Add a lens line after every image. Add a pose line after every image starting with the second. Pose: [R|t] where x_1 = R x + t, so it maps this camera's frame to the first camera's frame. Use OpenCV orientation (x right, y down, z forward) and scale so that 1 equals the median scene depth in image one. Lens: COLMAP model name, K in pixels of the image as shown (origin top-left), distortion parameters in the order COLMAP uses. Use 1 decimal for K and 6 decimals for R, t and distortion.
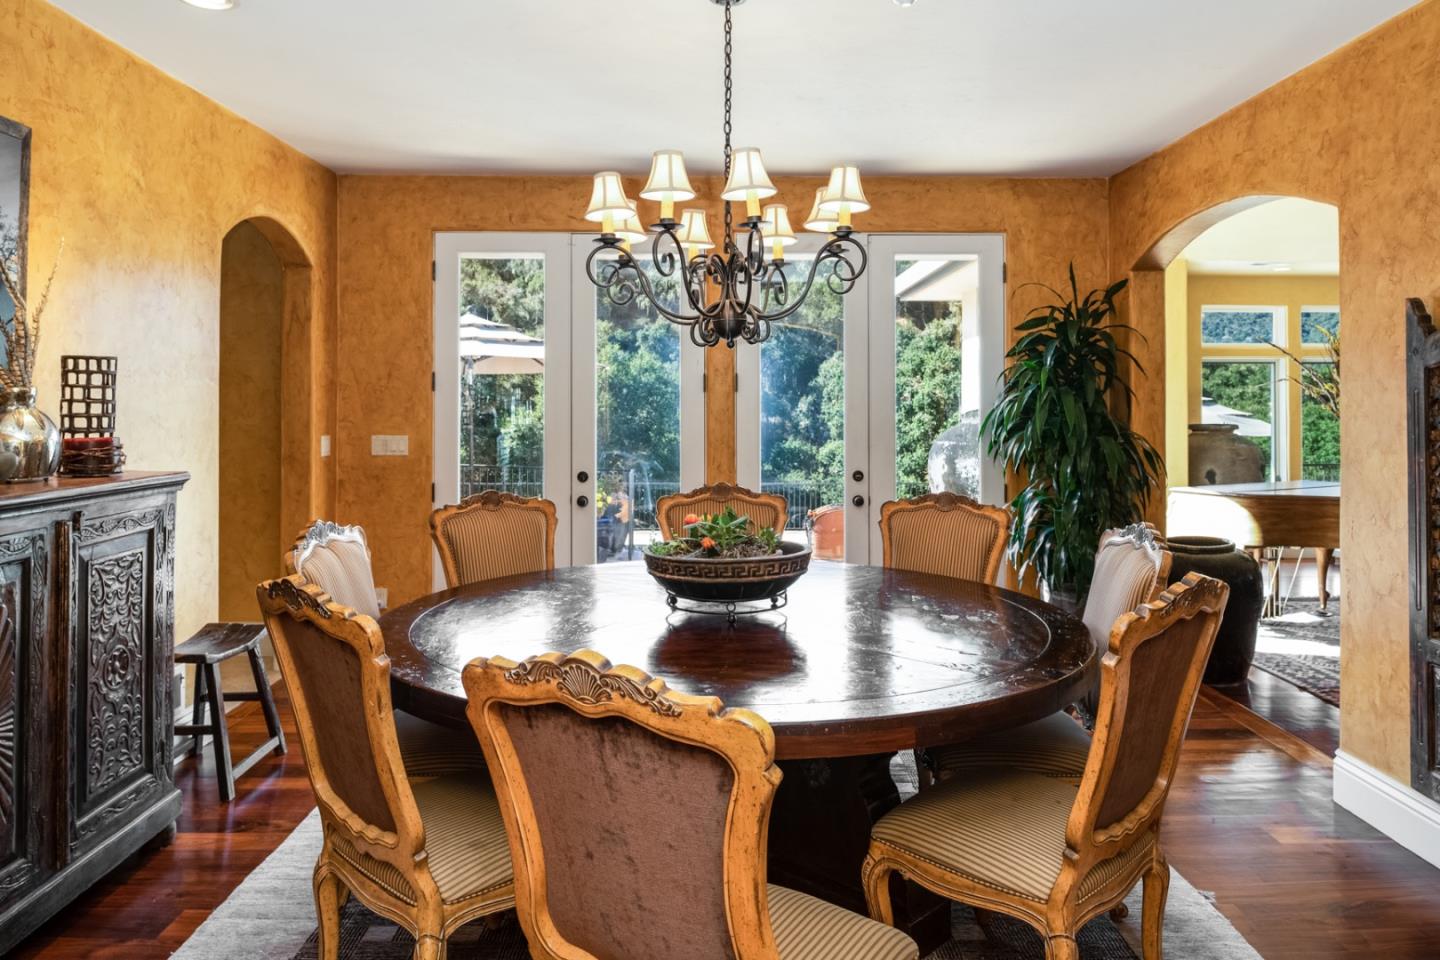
lens RADIAL K [[1004.1, 0, 731.3], [0, 1004.1, 389.8], [0, 0, 1]] dist [-0.006378, -0.014338]
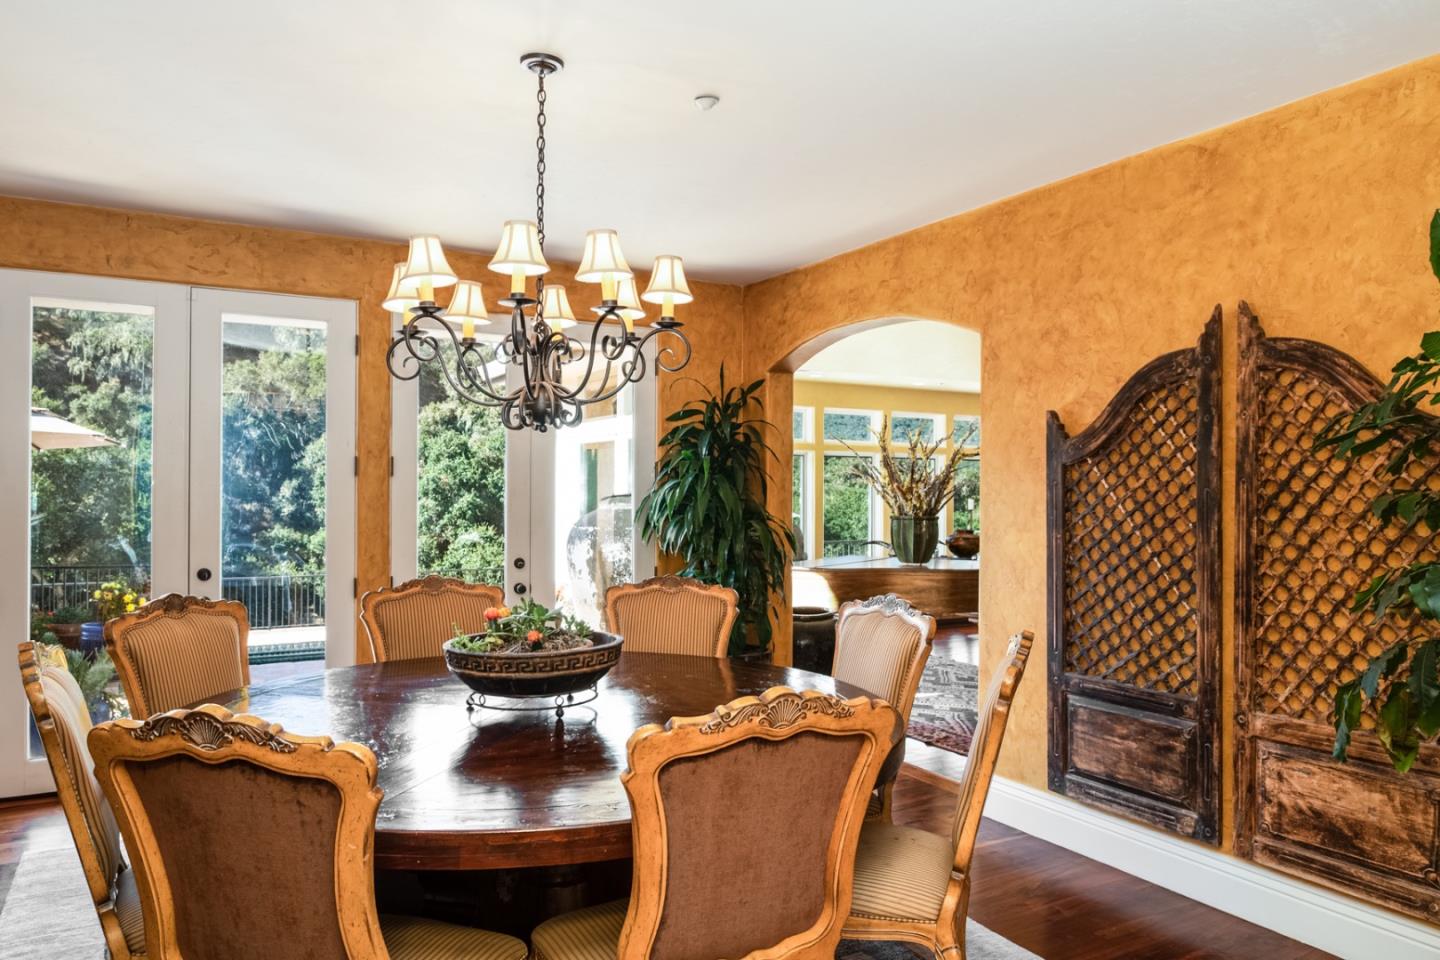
lens RADIAL K [[1004.1, 0, 730.3], [0, 1004.1, 485.7], [0, 0, 1]] dist [-0.006378, -0.014338]
pose [[0.869555, 0.005968, 0.493801, -0.206453], [-0.011126, 0.999910, 0.007509, 0.000137], [-0.493711, -0.012023, 0.869543, 0.049475]]
